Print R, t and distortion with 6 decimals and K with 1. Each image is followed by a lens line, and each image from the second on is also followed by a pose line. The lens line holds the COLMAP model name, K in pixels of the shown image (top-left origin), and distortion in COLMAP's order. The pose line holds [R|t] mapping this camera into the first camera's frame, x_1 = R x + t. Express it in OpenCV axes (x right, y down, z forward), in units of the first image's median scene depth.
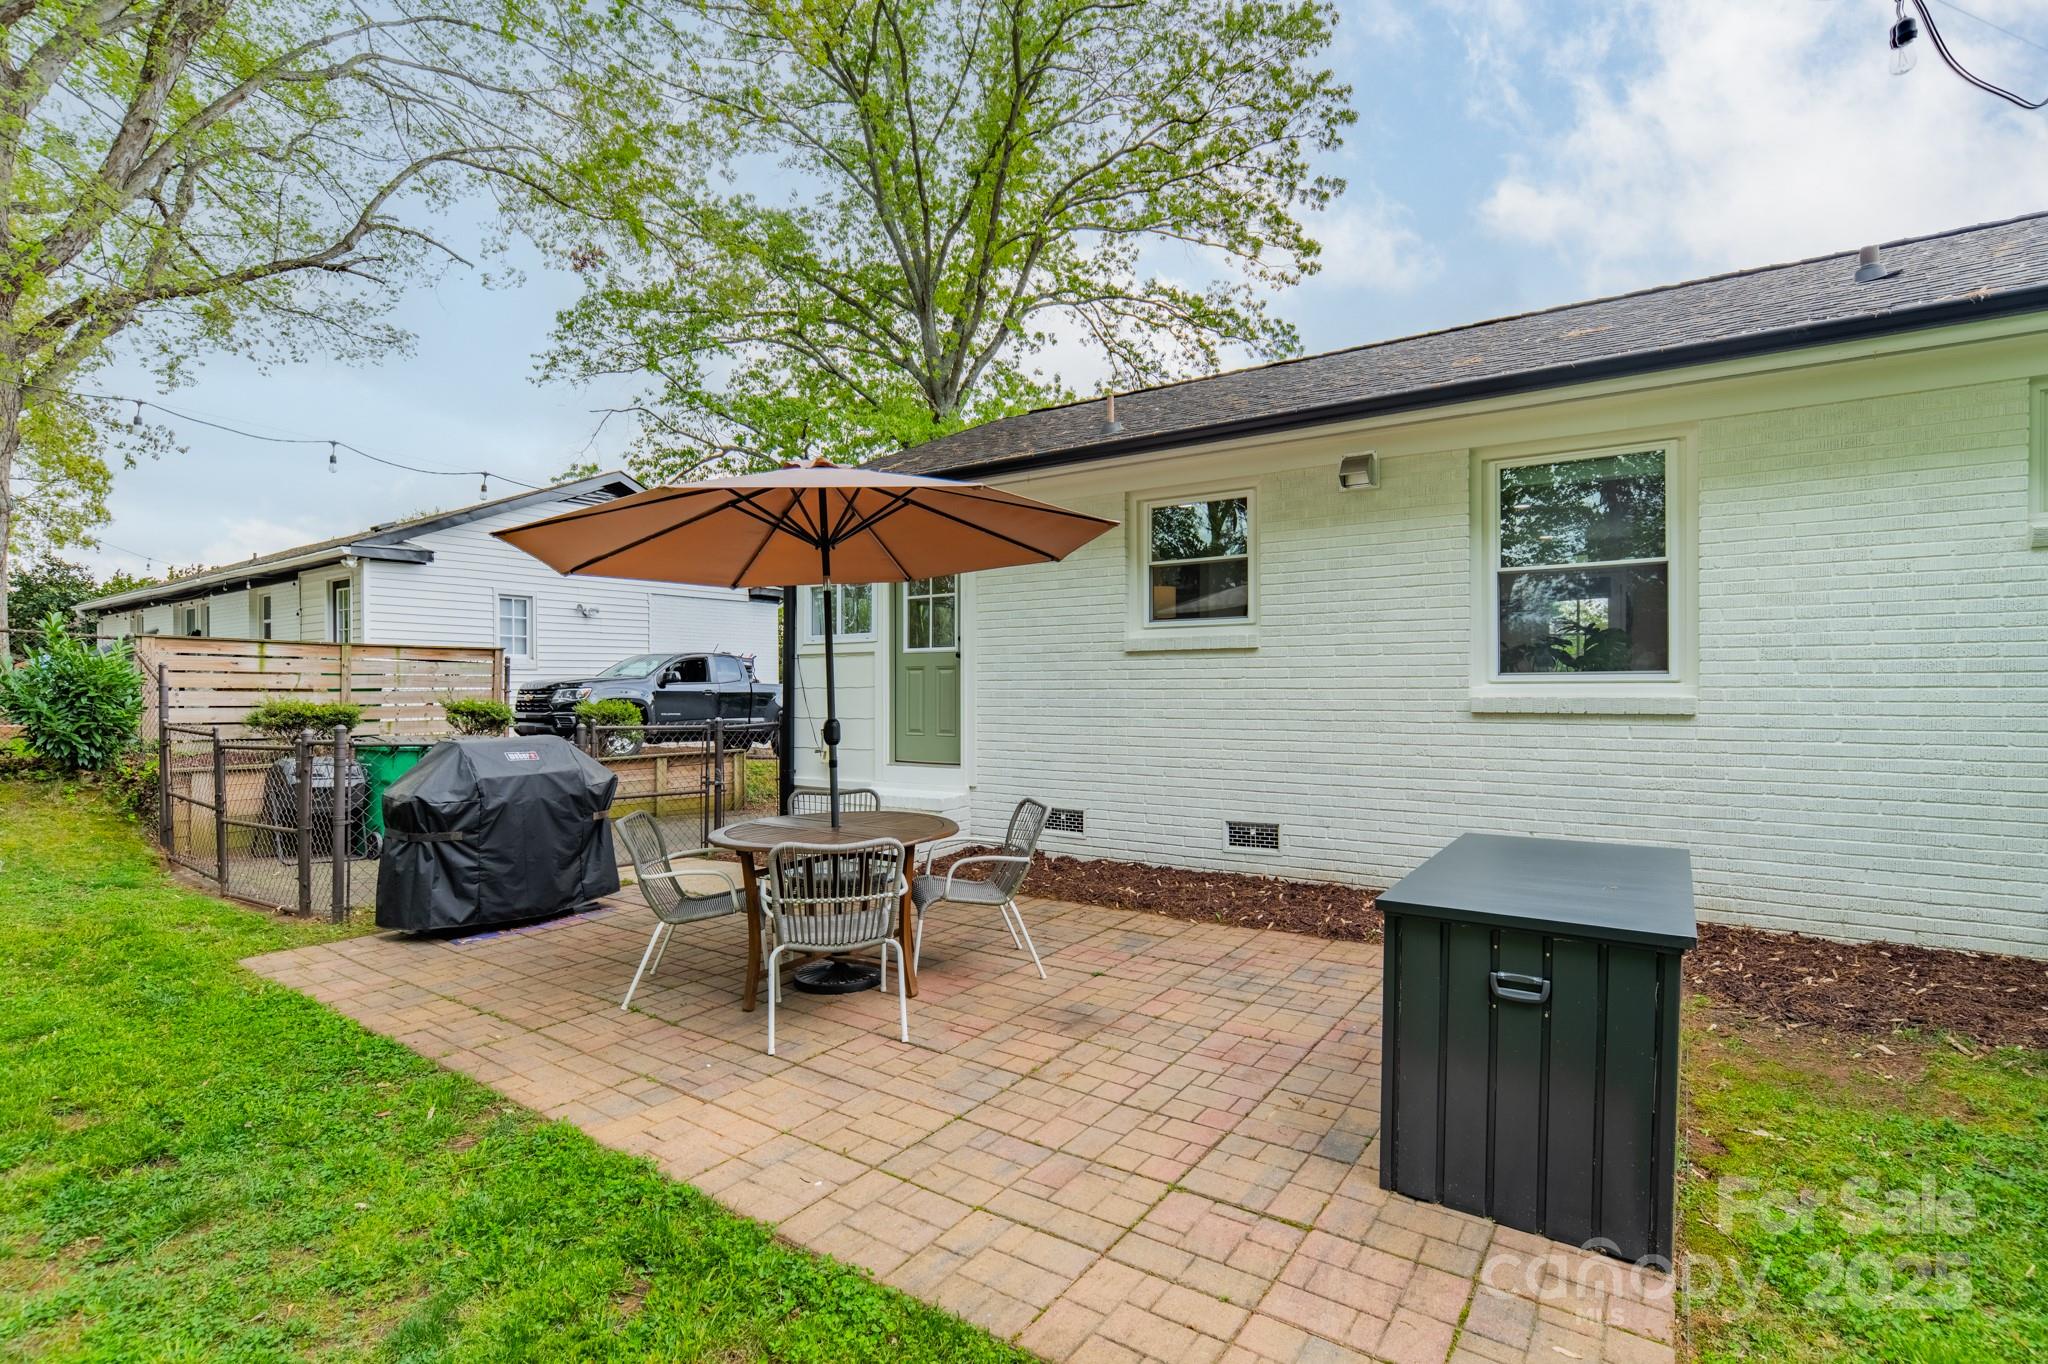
lens RADIAL K [[957.5, 0, 1021.3], [0, 957.5, 688.8], [0, 0, 1]] dist [-0.023730, 0.005633]
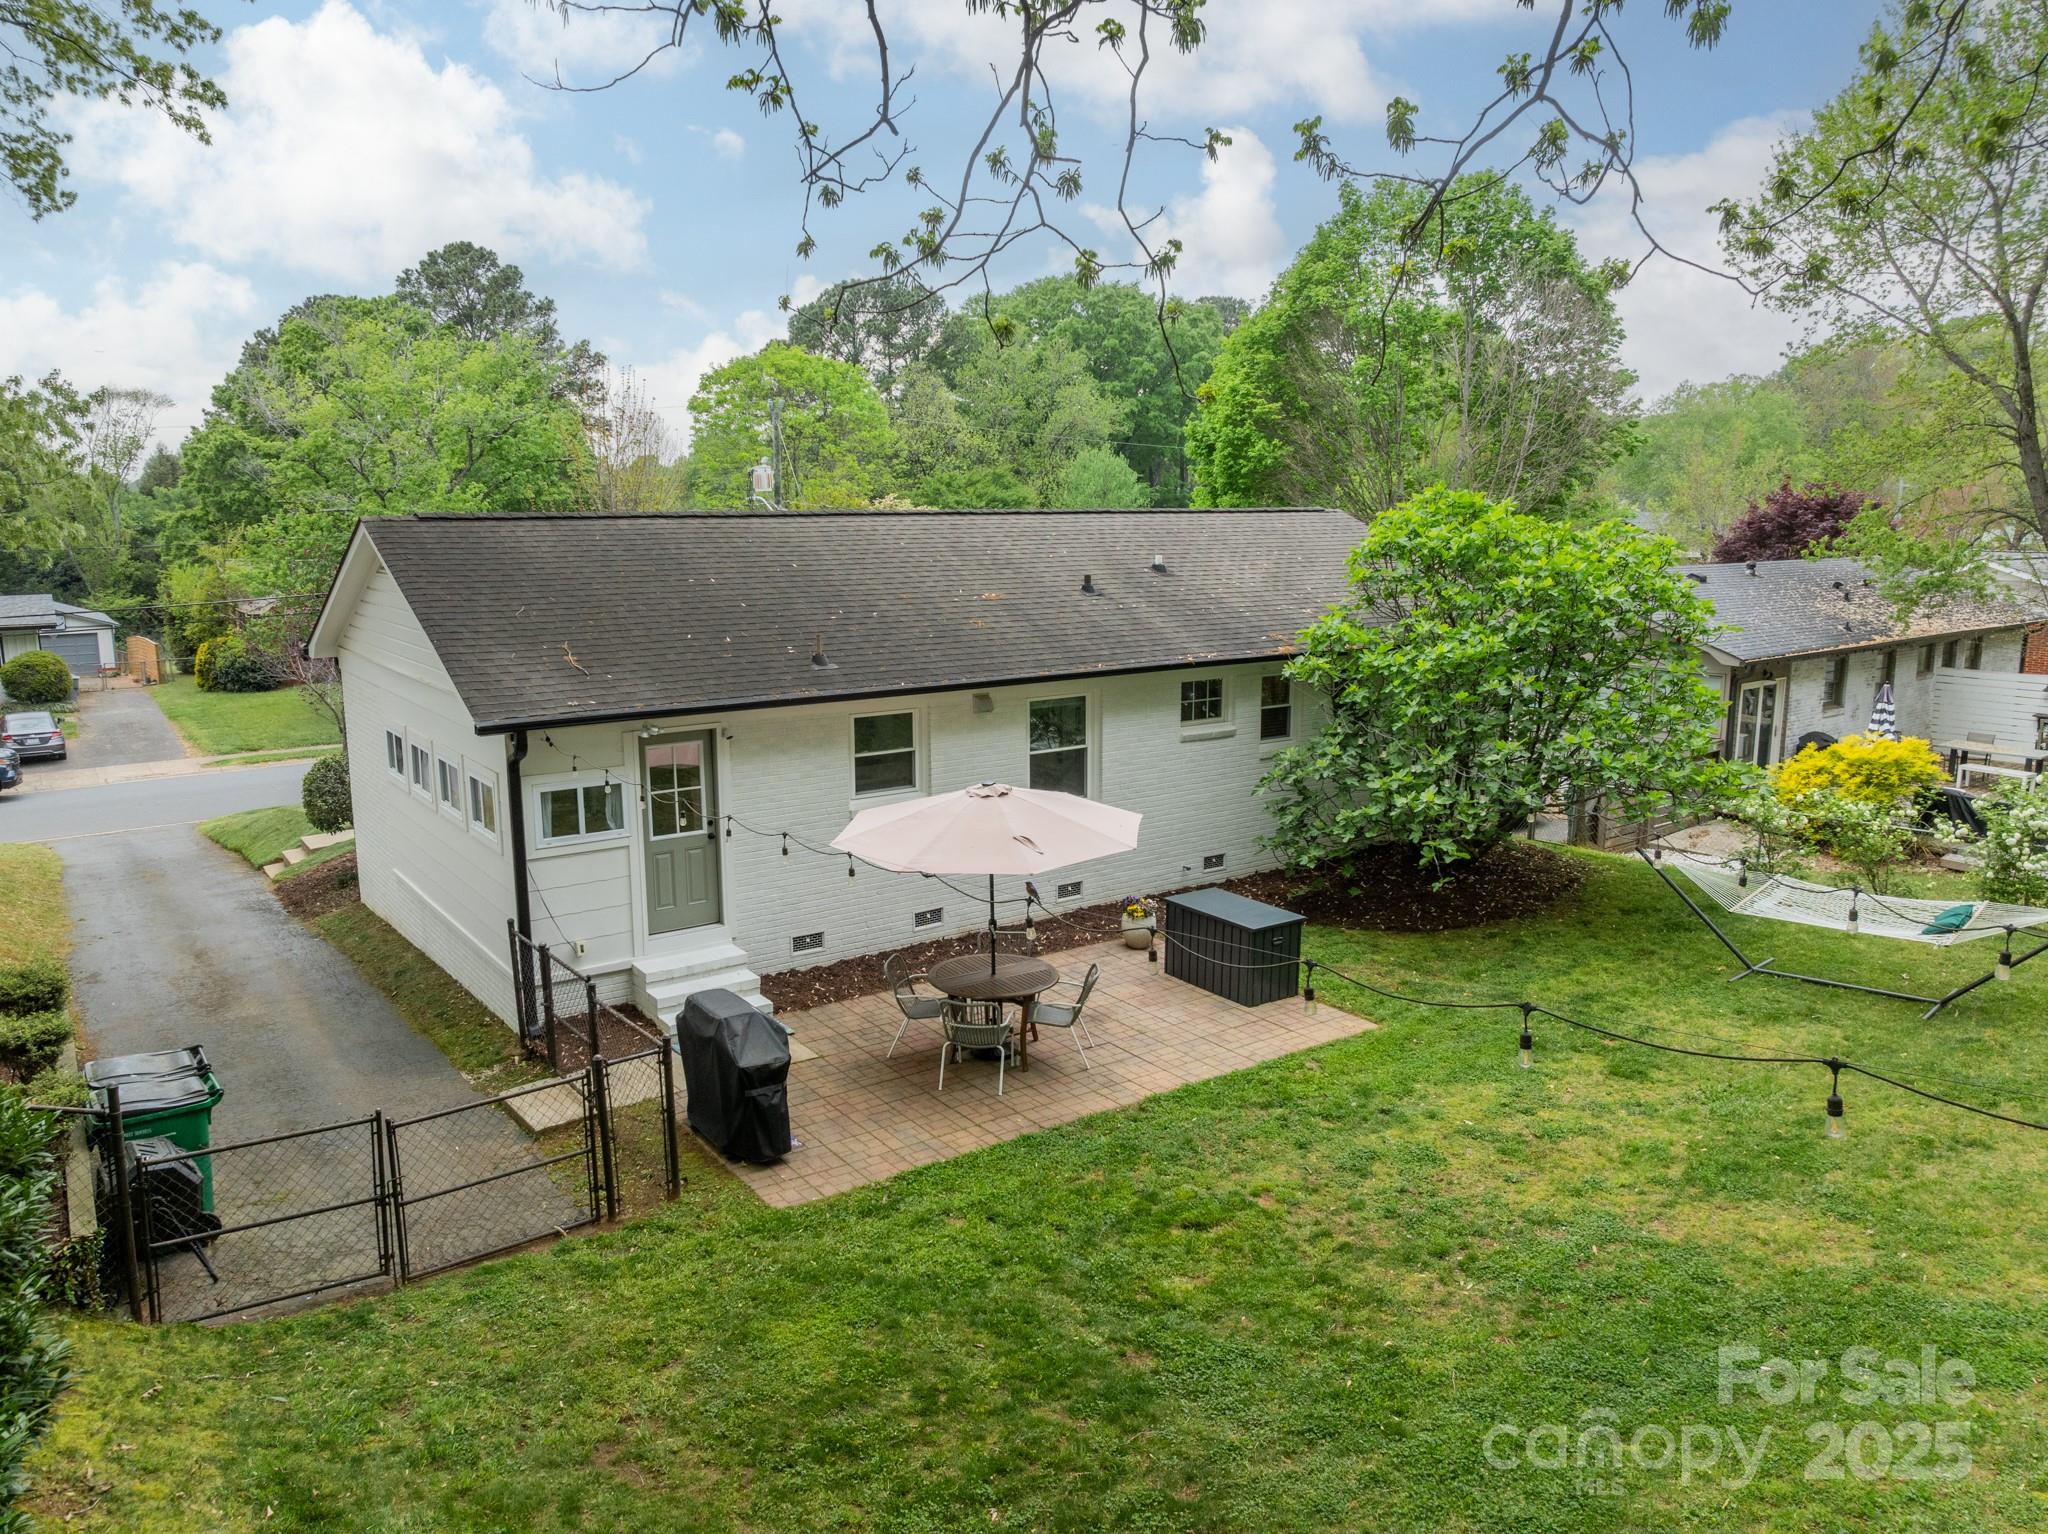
lens RADIAL K [[1412.8, 0, 1033.5], [0, 1412.8, 729.7], [0, 0, 1]] dist [-0.020940, 0.002392]
pose [[0.340601, -0.143974, 0.929119, -0.851615], [0.003929, 0.988415, 0.151722, -0.238232], [-0.940200, -0.048026, 0.337221, 0.004960]]
